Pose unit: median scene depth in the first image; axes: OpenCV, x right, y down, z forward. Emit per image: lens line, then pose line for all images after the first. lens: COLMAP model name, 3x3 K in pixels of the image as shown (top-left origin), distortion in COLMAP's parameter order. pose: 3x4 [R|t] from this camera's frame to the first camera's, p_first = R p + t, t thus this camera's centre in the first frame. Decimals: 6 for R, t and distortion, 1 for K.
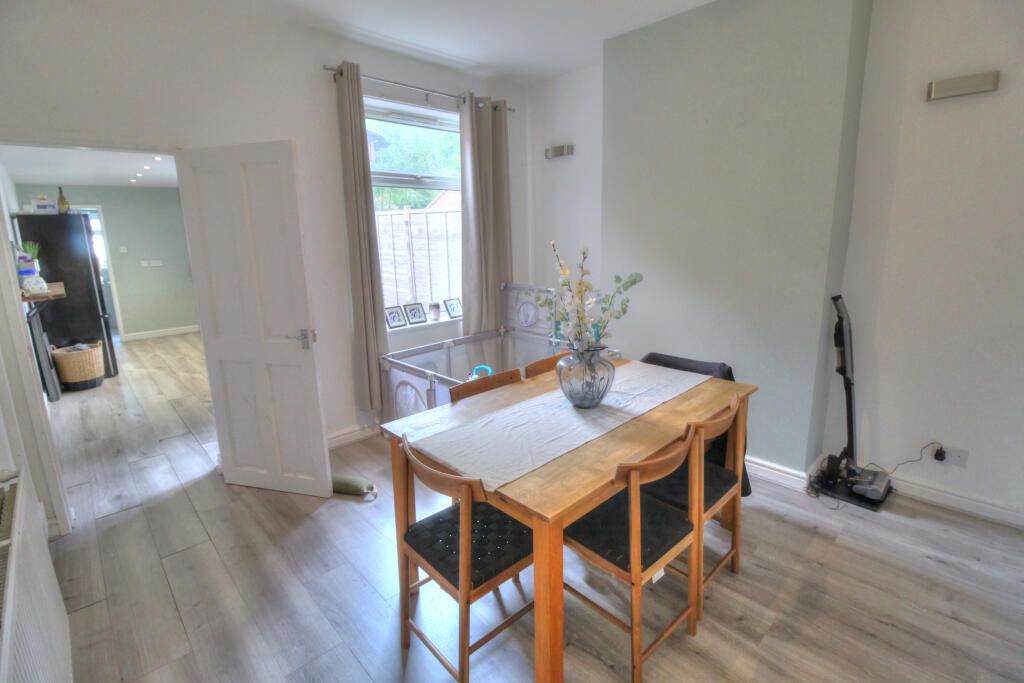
lens RADIAL K [[480.6, 0, 512.0], [0, 480.6, 341.5], [0, 0, 1]] dist [-0.000694, -0.000445]
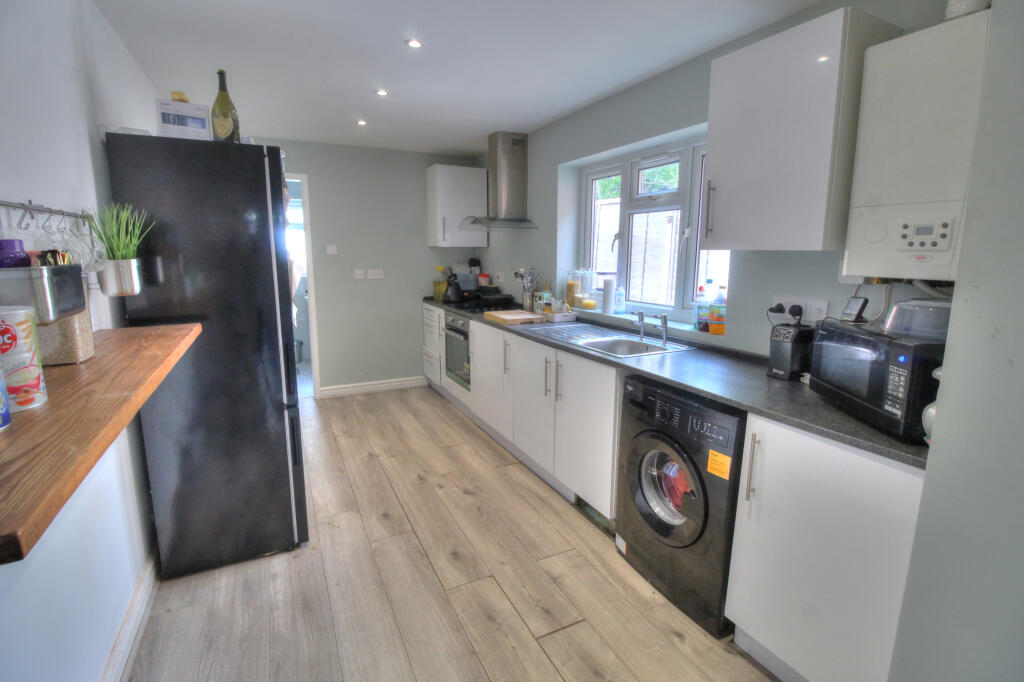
lens RADIAL K [[480.6, 0, 512.0], [0, 480.6, 341.0], [0, 0, 1]] dist [-0.000694, -0.000445]
pose [[0.956775, 0.070568, -0.282137, -0.567321], [-0.079305, 0.996657, -0.019654, -0.114112], [0.279806, 0.041180, 0.959173, 0.669443]]
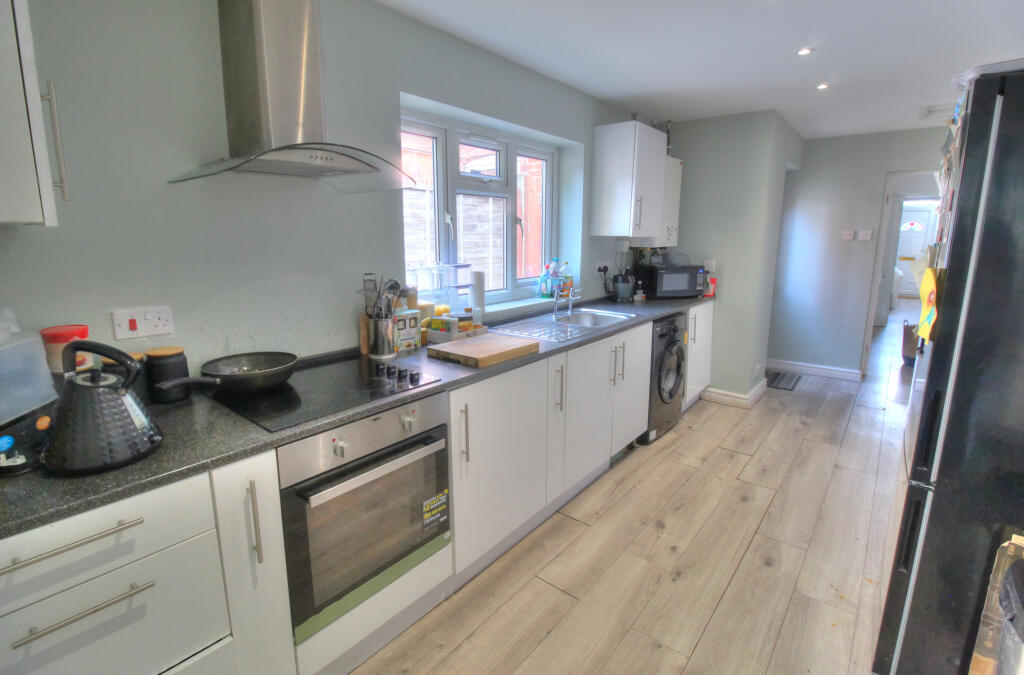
lens RADIAL K [[484.2, 0, 512.0], [0, 484.2, 337.5], [0, 0, 1]] dist [-0.002680, -0.000309]
pose [[-0.140185, -0.203458, 0.968996, -1.117461], [0.206380, 0.951160, 0.229570, -0.251578], [-0.968378, 0.232164, -0.091349, 1.283623]]
